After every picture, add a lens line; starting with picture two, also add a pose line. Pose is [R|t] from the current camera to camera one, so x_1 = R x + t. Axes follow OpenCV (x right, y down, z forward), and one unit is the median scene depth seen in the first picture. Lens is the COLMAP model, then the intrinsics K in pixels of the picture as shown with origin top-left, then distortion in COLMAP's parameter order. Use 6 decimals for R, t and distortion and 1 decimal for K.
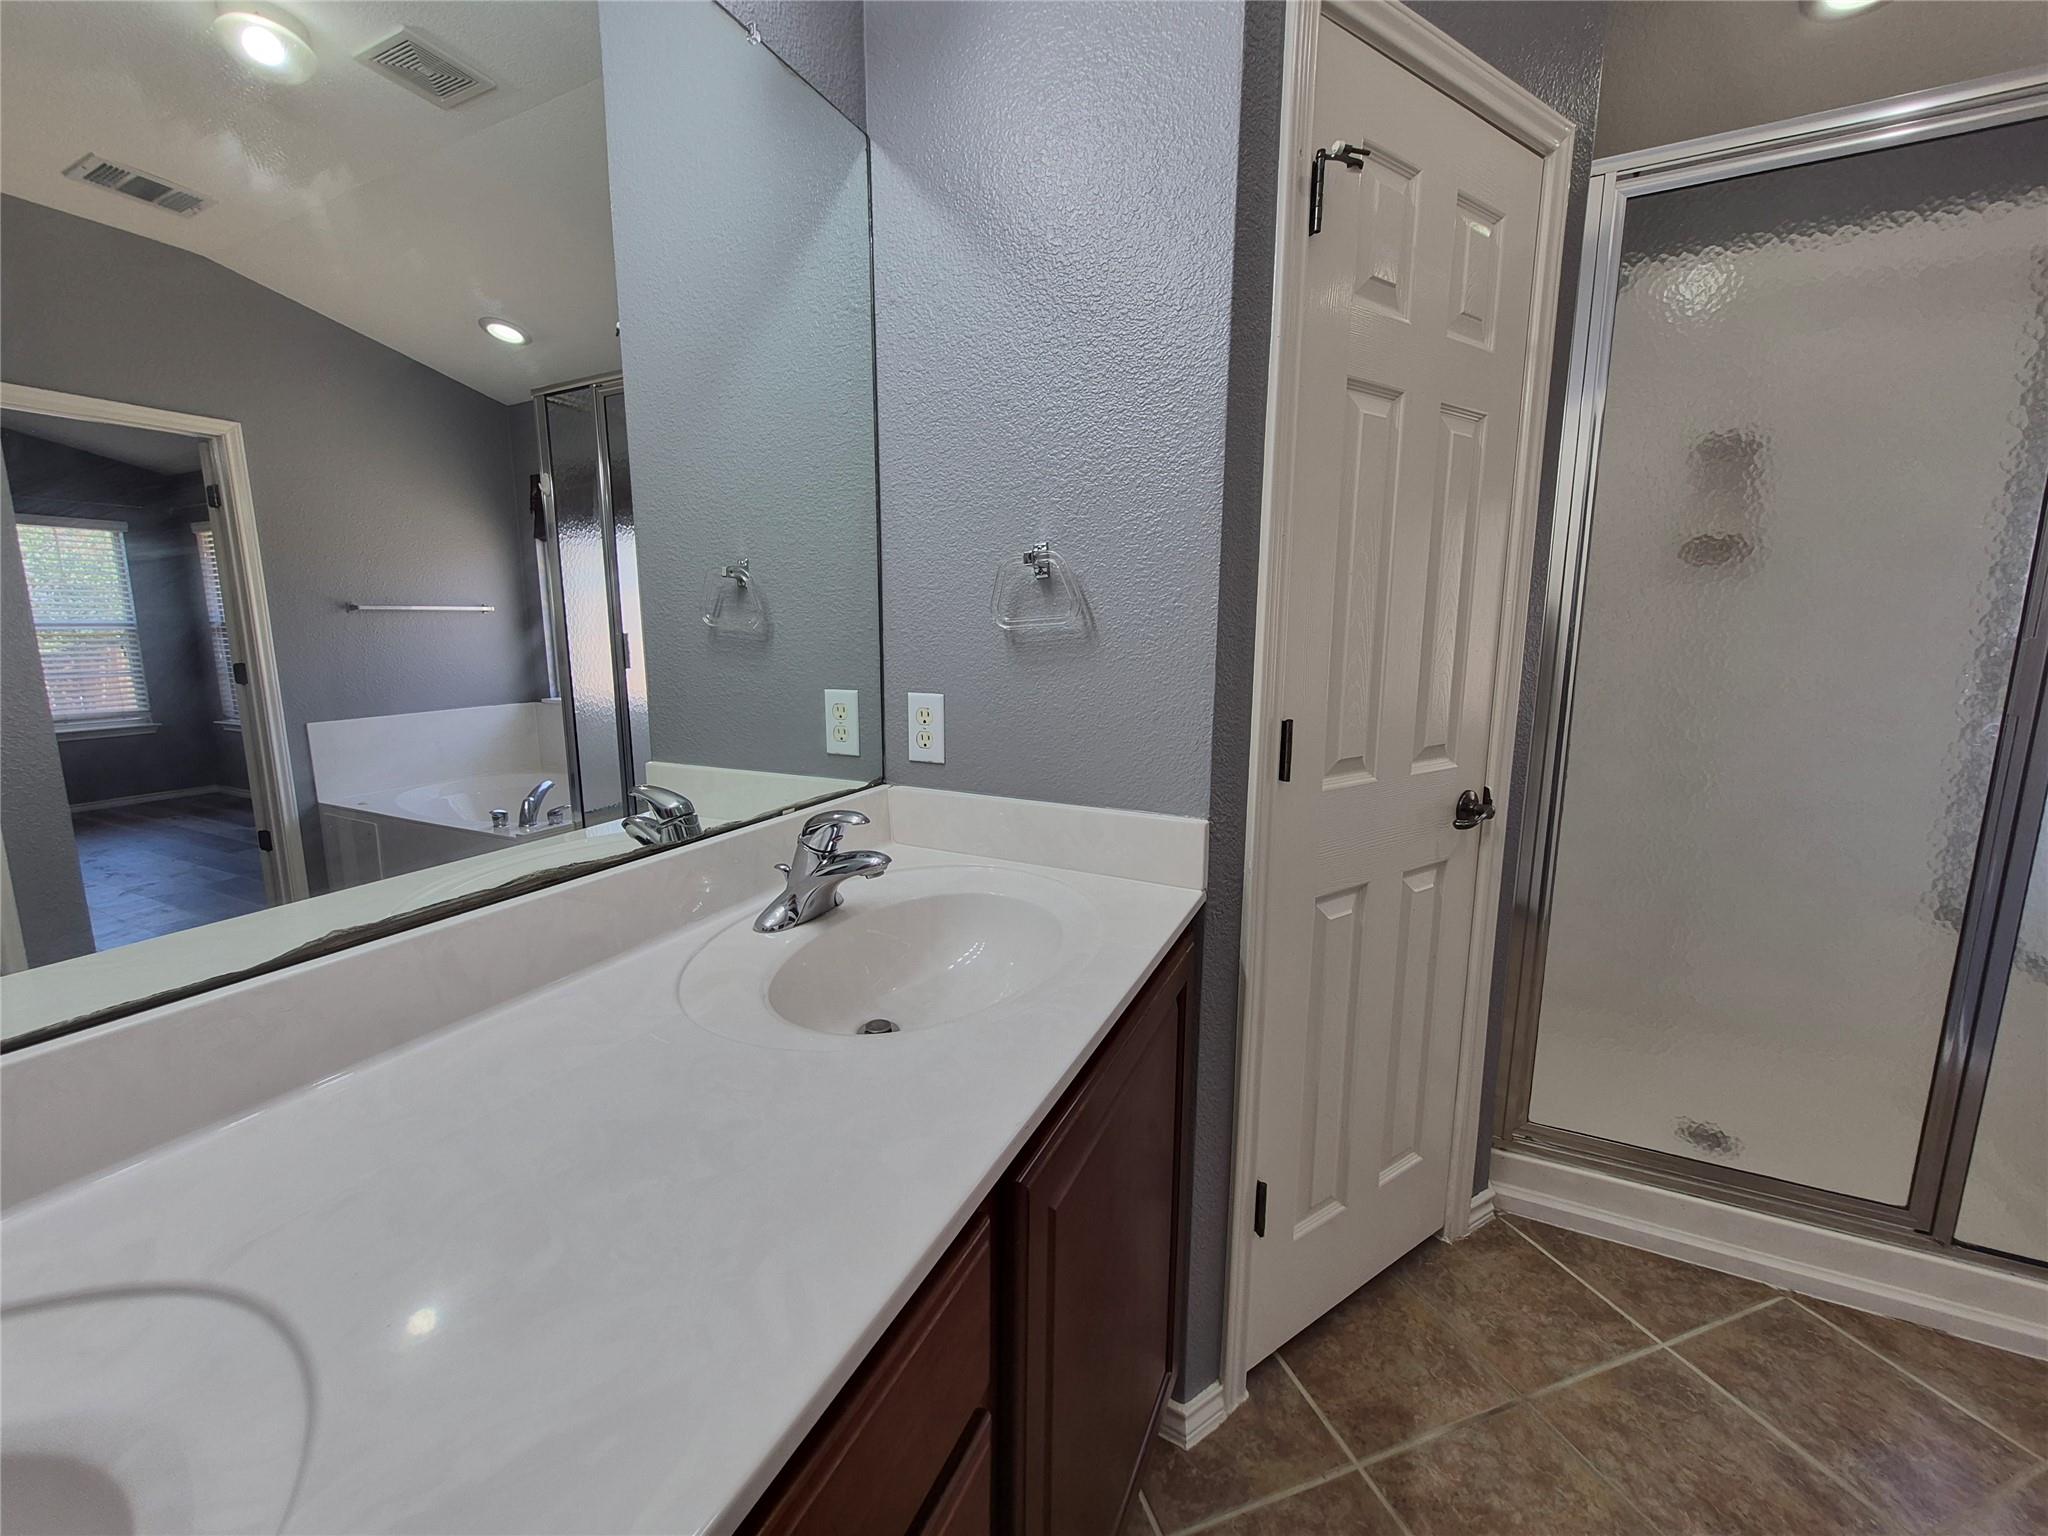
lens RADIAL K [[803.1, 0, 1000.4], [0, 803.1, 748.4], [0, 0, 1]] dist [-0.001137, -0.000447]
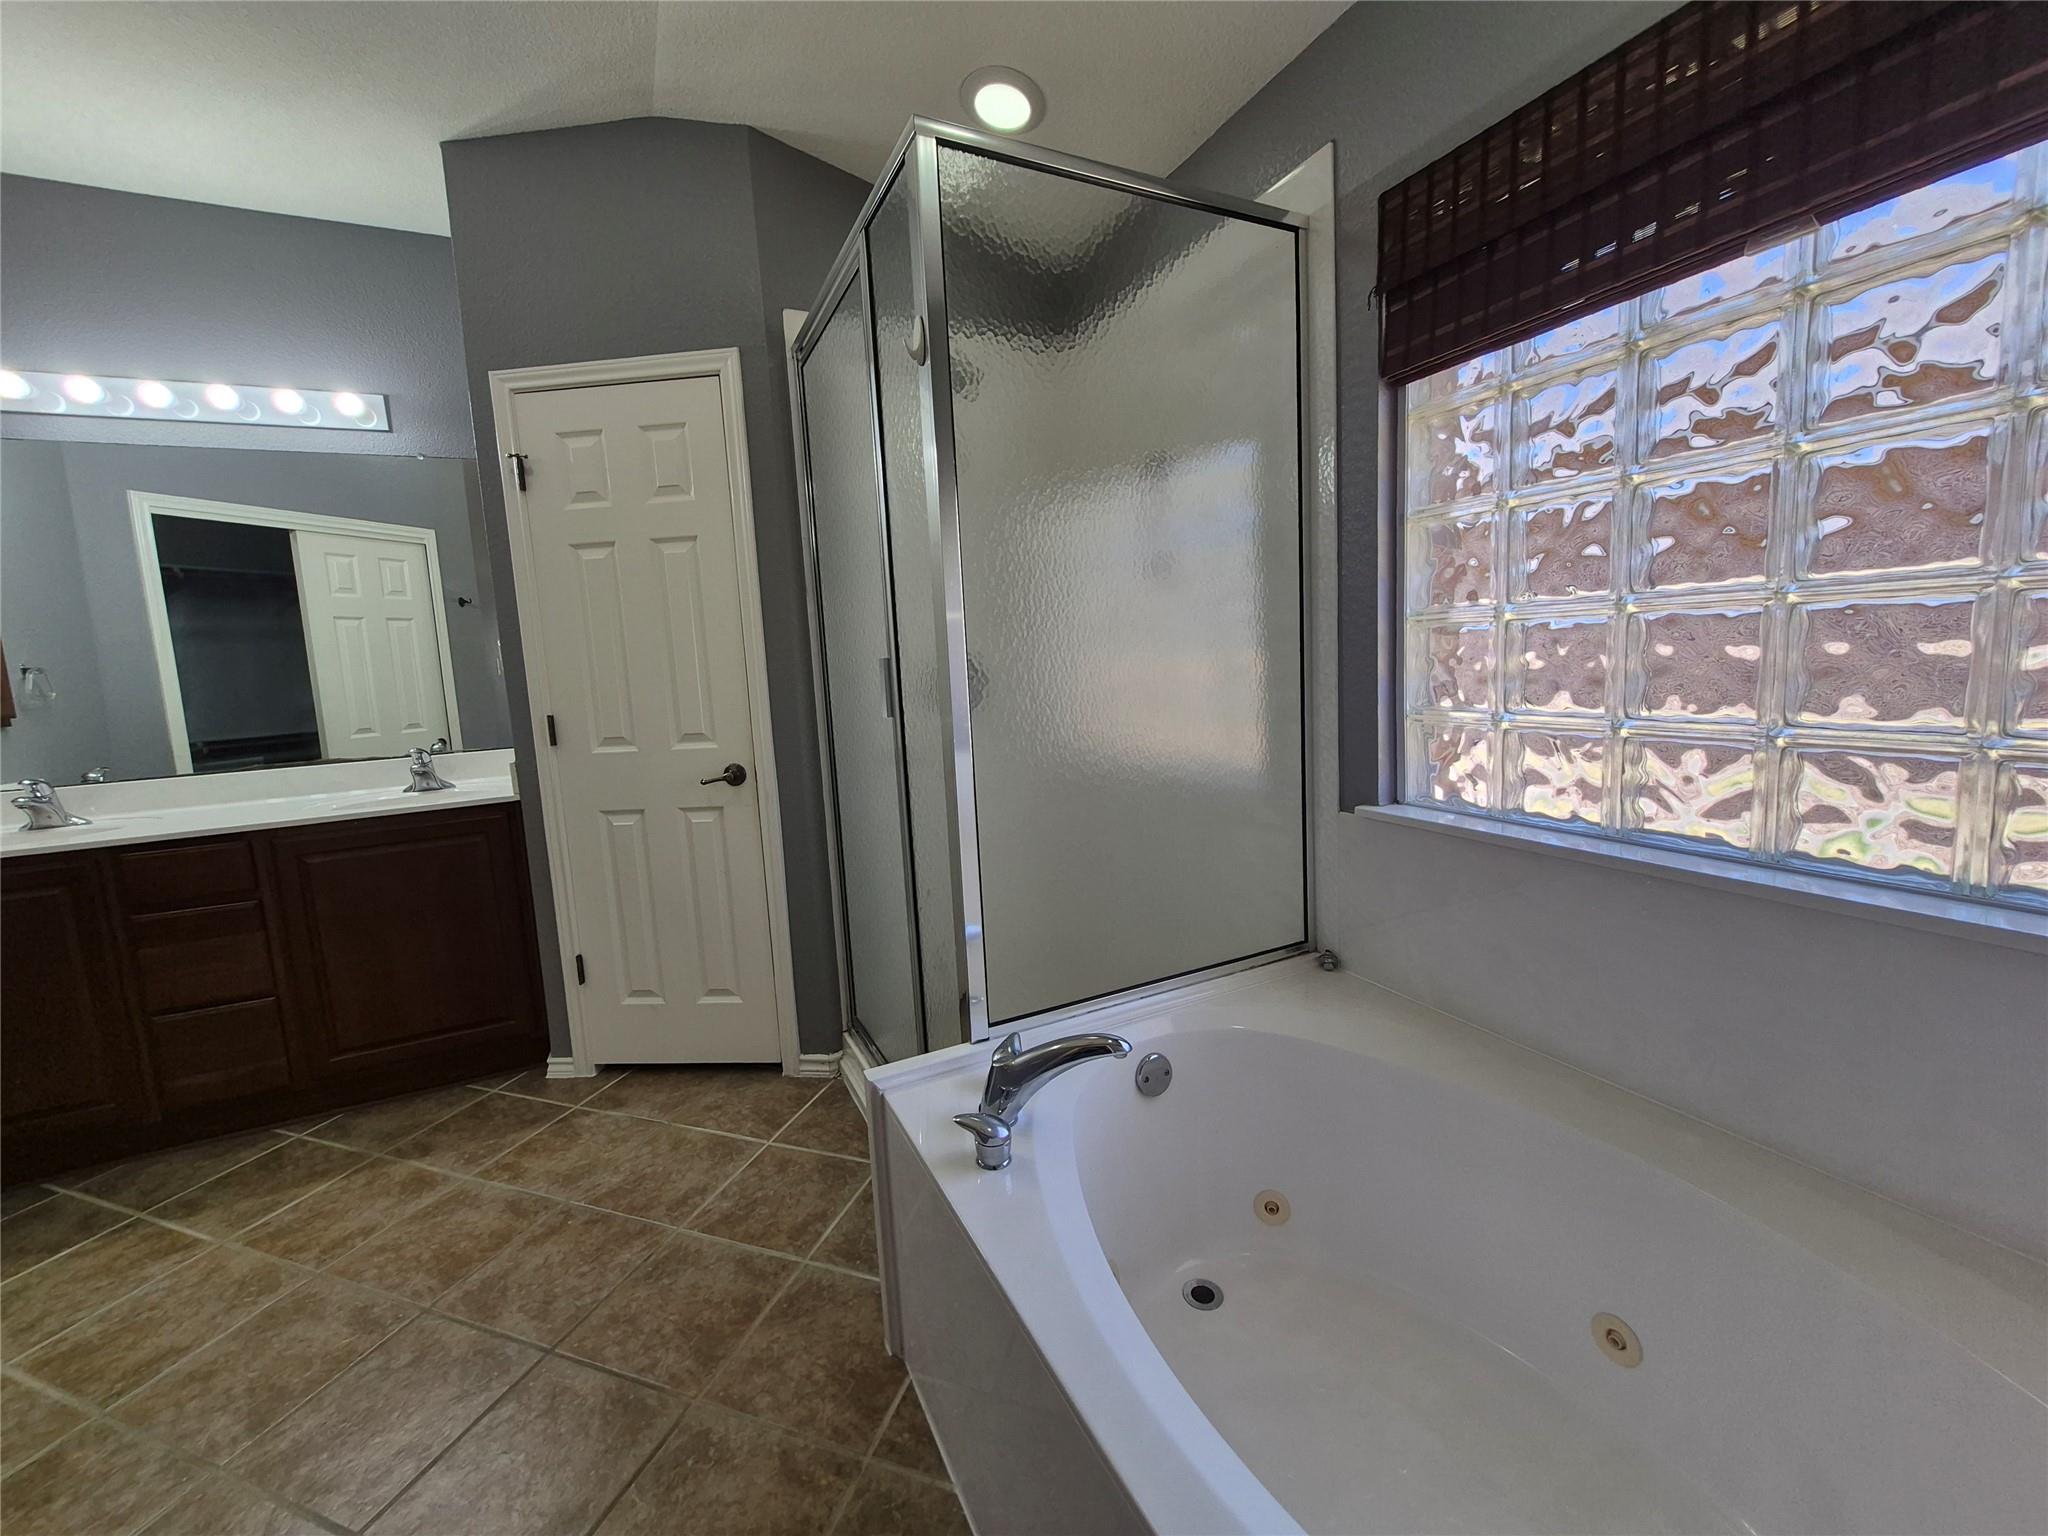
lens RADIAL K [[803.1, 0, 1000.4], [0, 803.1, 748.4], [0, 0, 1]] dist [-0.001137, -0.000447]
pose [[0.785941, 0.030315, -0.617558, 2.174248], [-0.041430, 0.999135, -0.003680, 0.007516], [0.616912, 0.028478, 0.786517, 0.086988]]
